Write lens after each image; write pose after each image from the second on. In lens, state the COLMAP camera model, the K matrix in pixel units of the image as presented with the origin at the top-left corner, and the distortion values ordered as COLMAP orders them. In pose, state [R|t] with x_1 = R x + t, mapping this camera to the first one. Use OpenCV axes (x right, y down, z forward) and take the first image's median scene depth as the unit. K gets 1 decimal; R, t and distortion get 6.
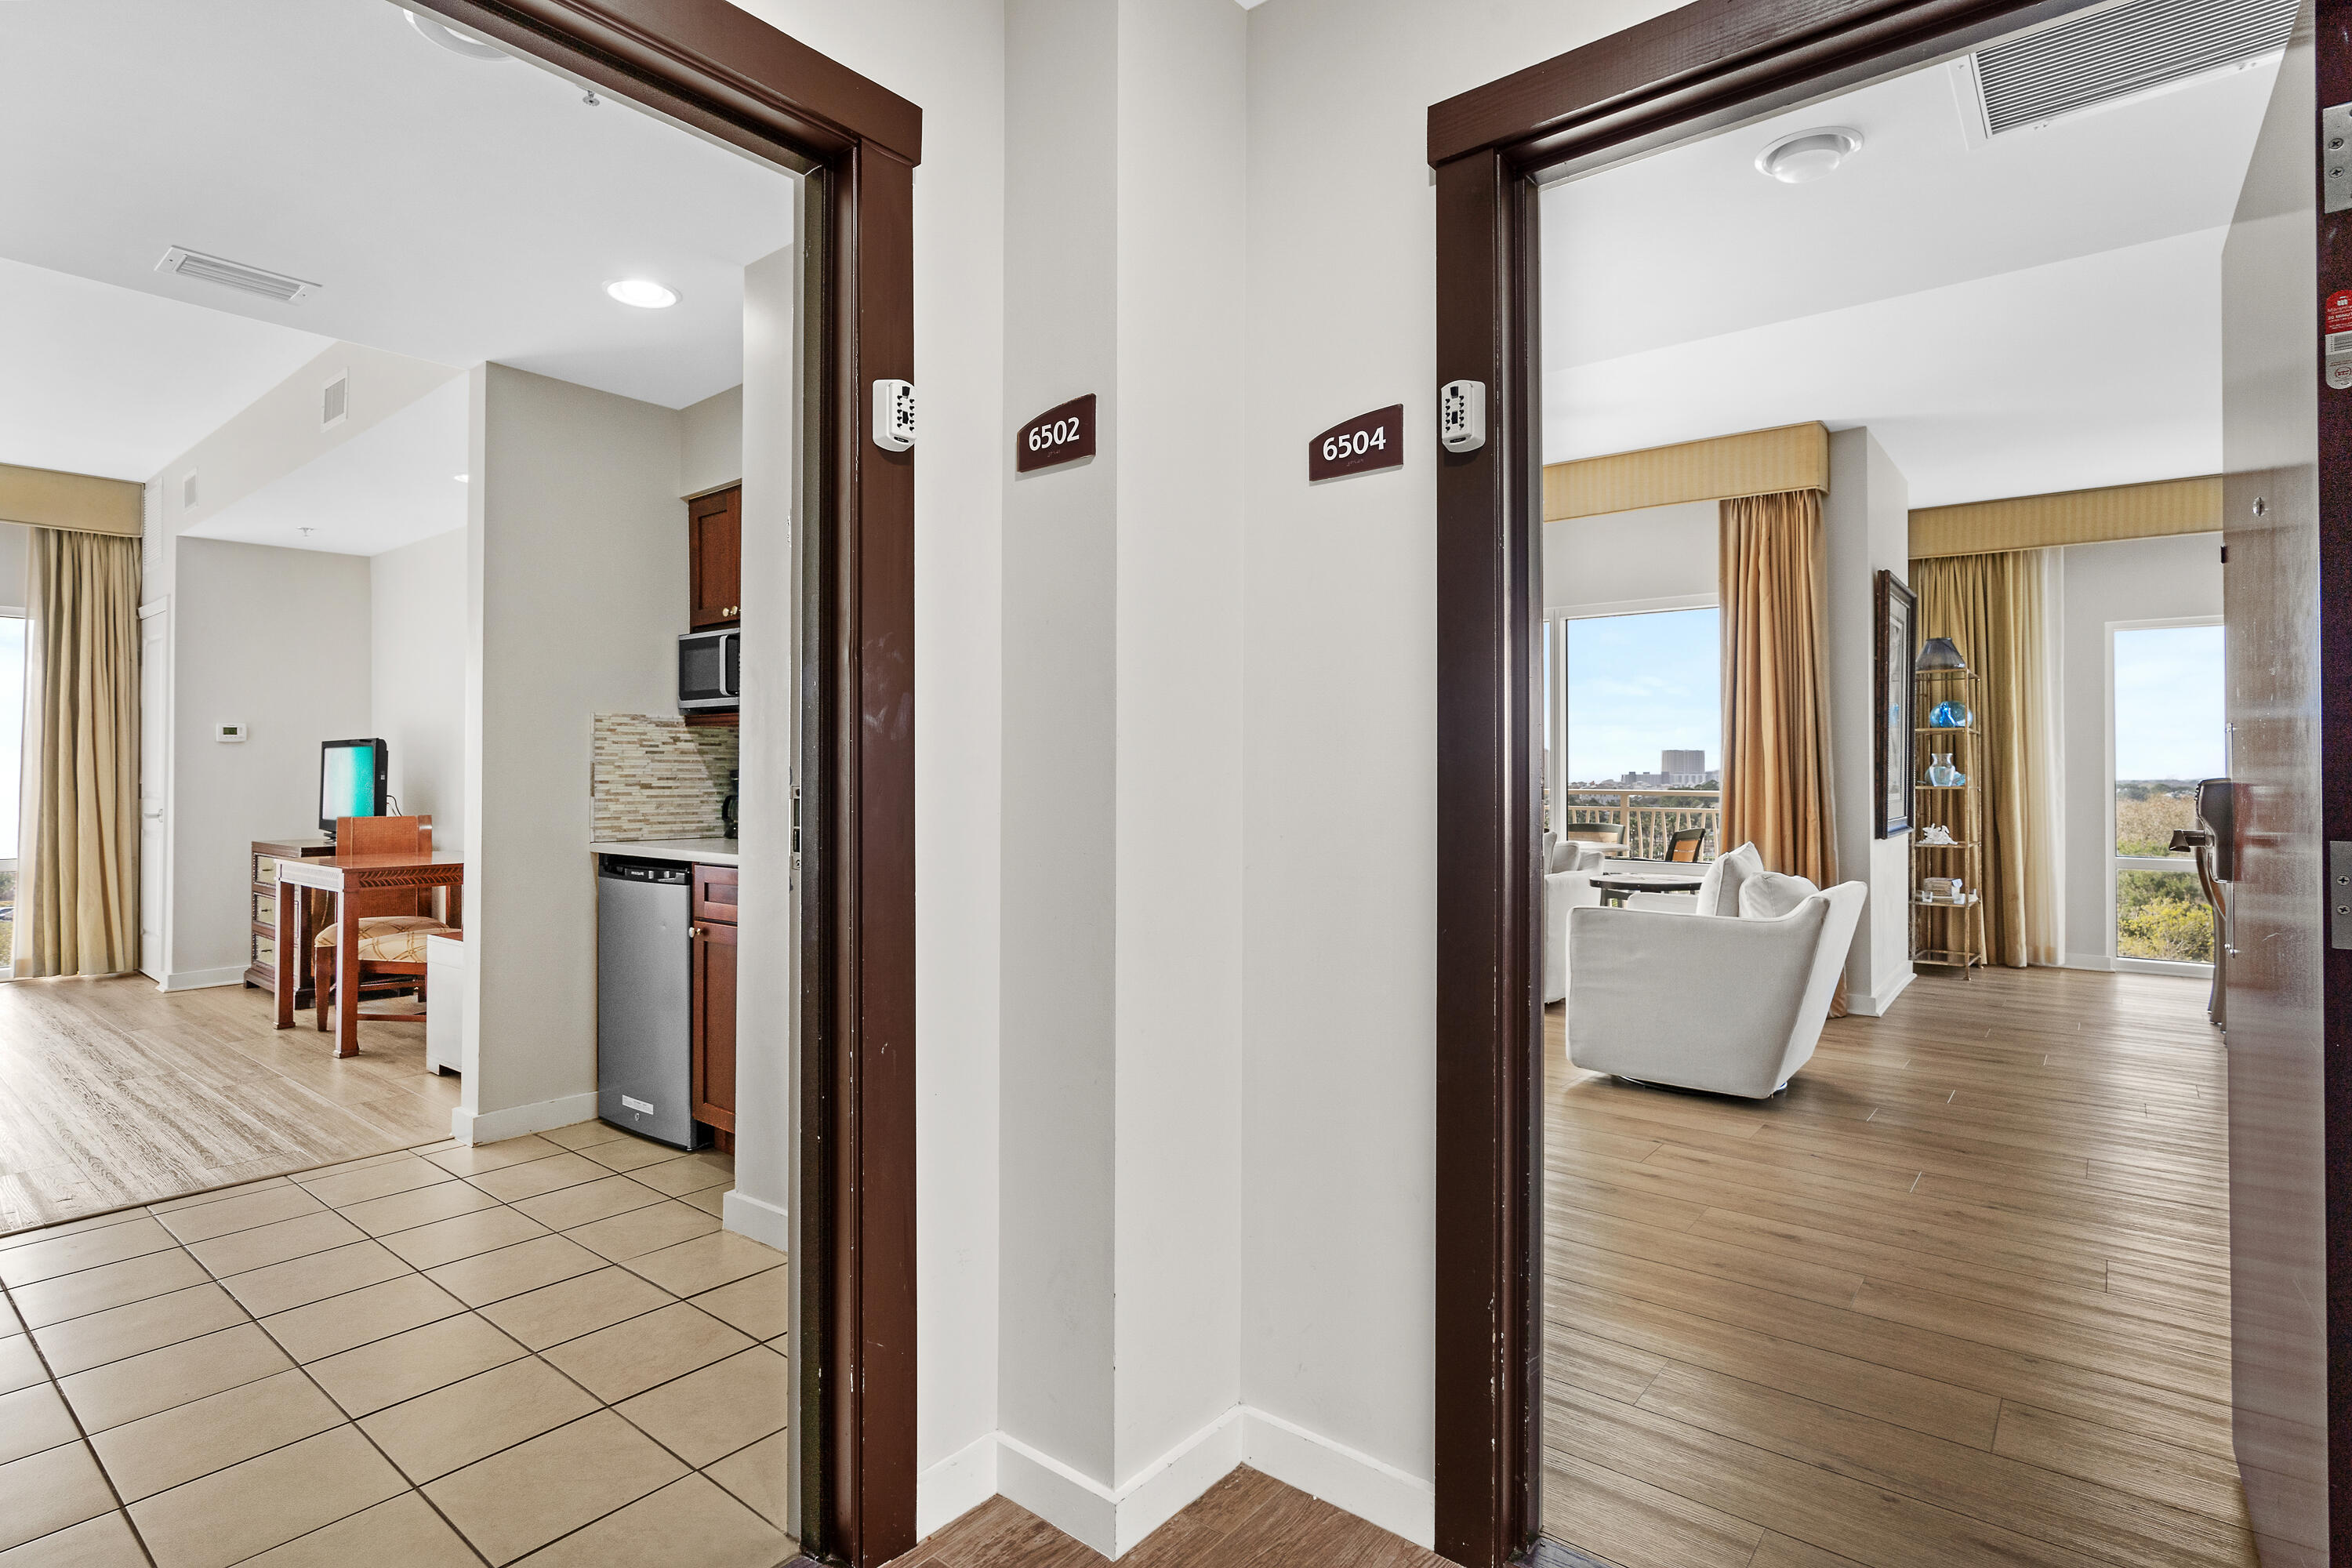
lens RADIAL K [[1142.3, 0, 1187.5], [0, 1142.3, 758.0], [0, 0, 1]] dist [0.004642, -0.003434]
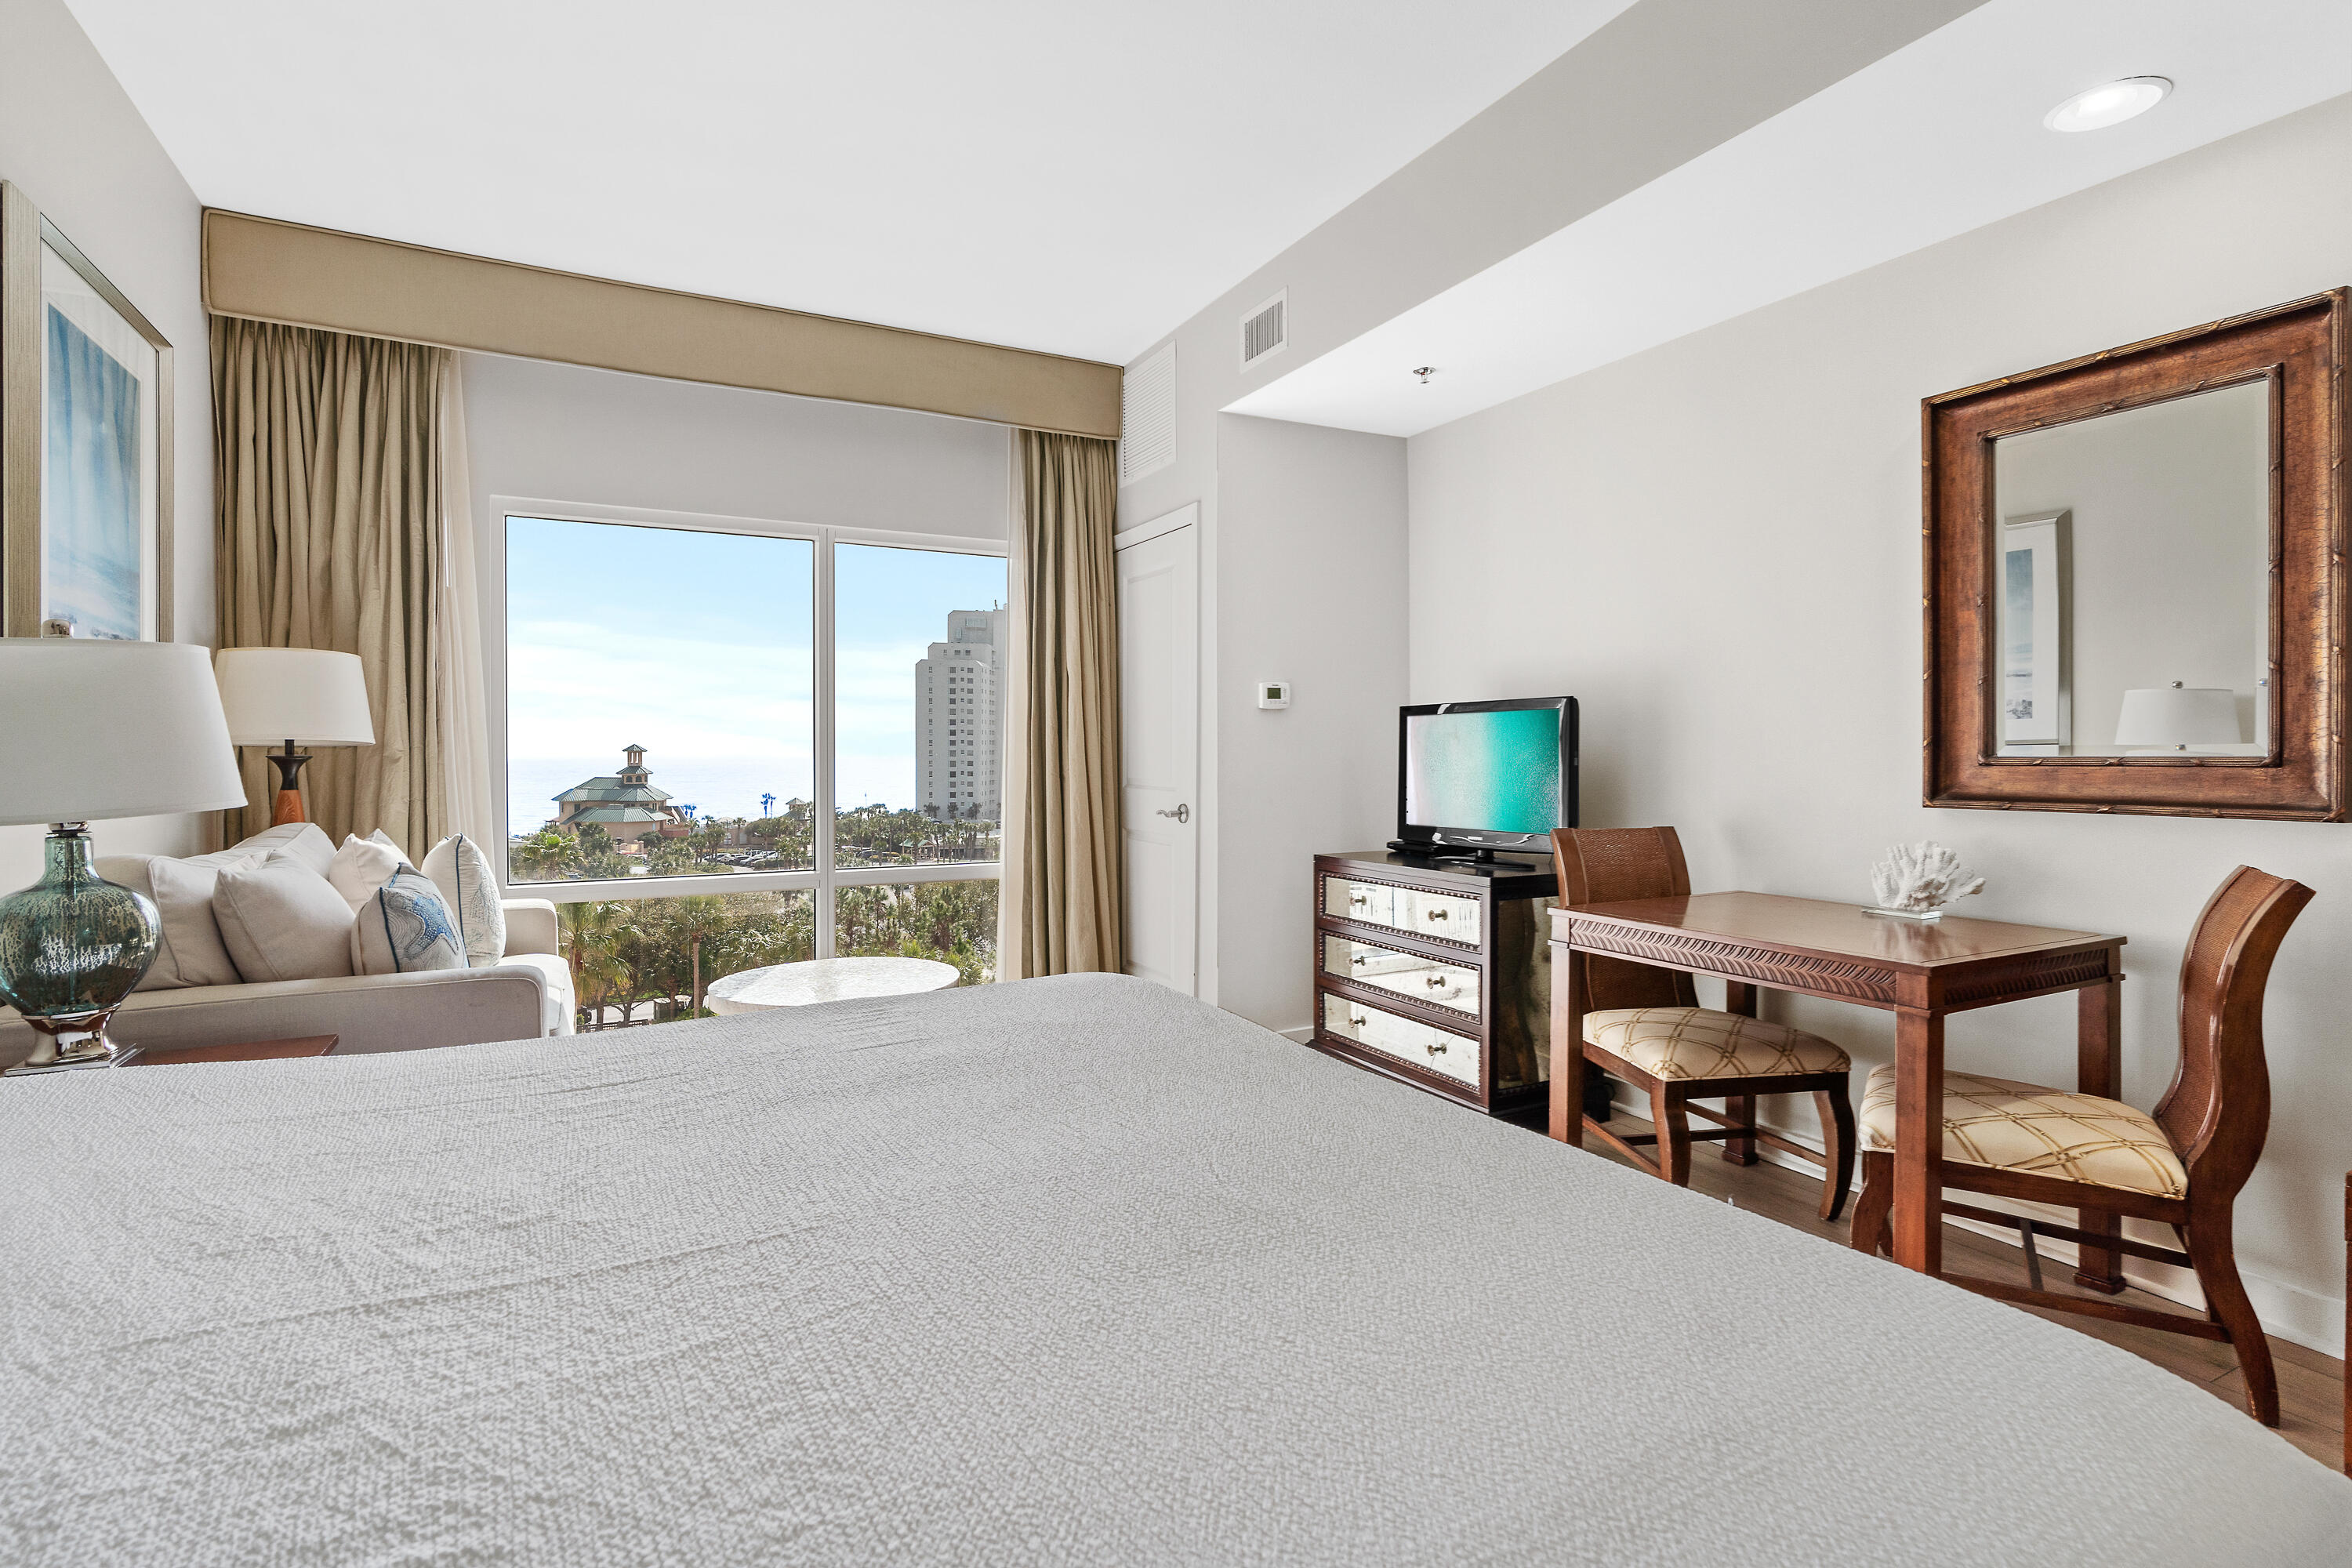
lens RADIAL K [[1142.3, 0, 1153.9], [0, 1142.3, 773.7], [0, 0, 1]] dist [0.004642, -0.003434]
pose [[0.908733, 0.007517, -0.417310, -0.935518], [0.005900, 0.999506, 0.030854, 0.005392], [0.417336, -0.030500, 0.908240, 0.518957]]
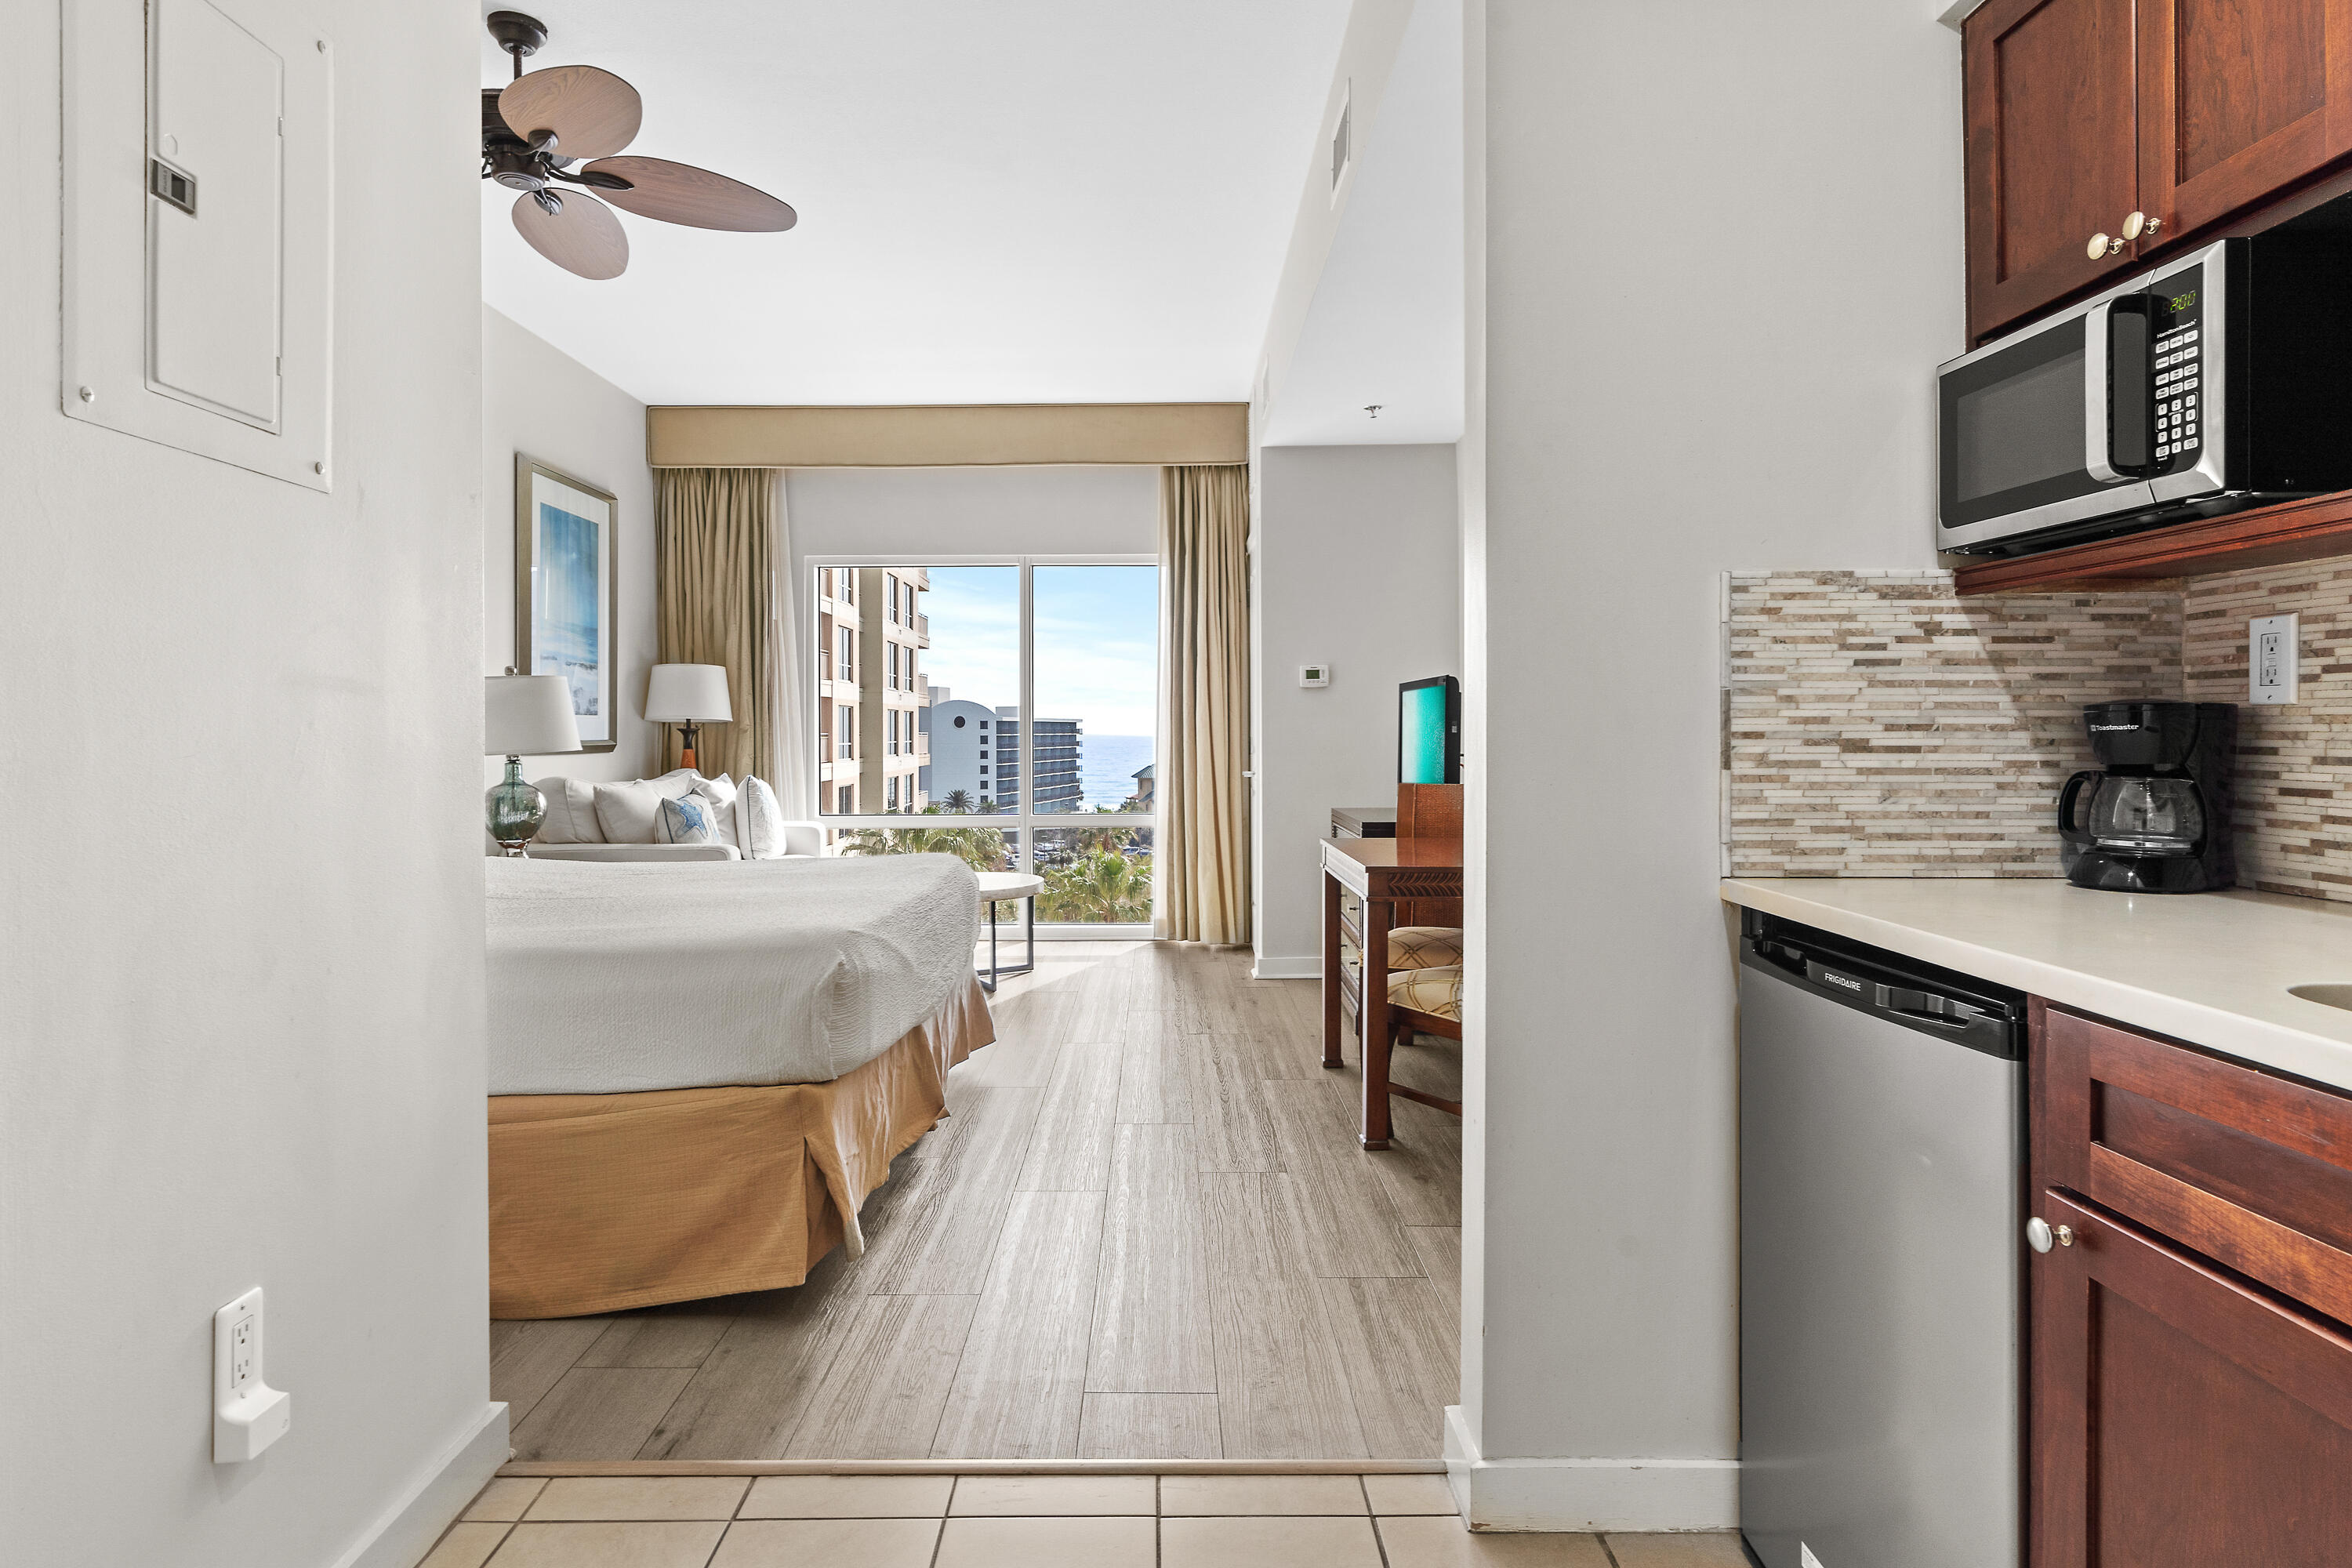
lens RADIAL K [[1298.6, 0, 1125.9], [0, 1298.6, 743.0], [0, 0, 1]] dist [-0.004506, 0.001407]
pose [[0.601864, 0.006201, -0.798574, -0.249807], [0.014197, 0.999729, 0.018463, 0.011031], [0.798472, -0.022450, 0.601613, 0.492502]]
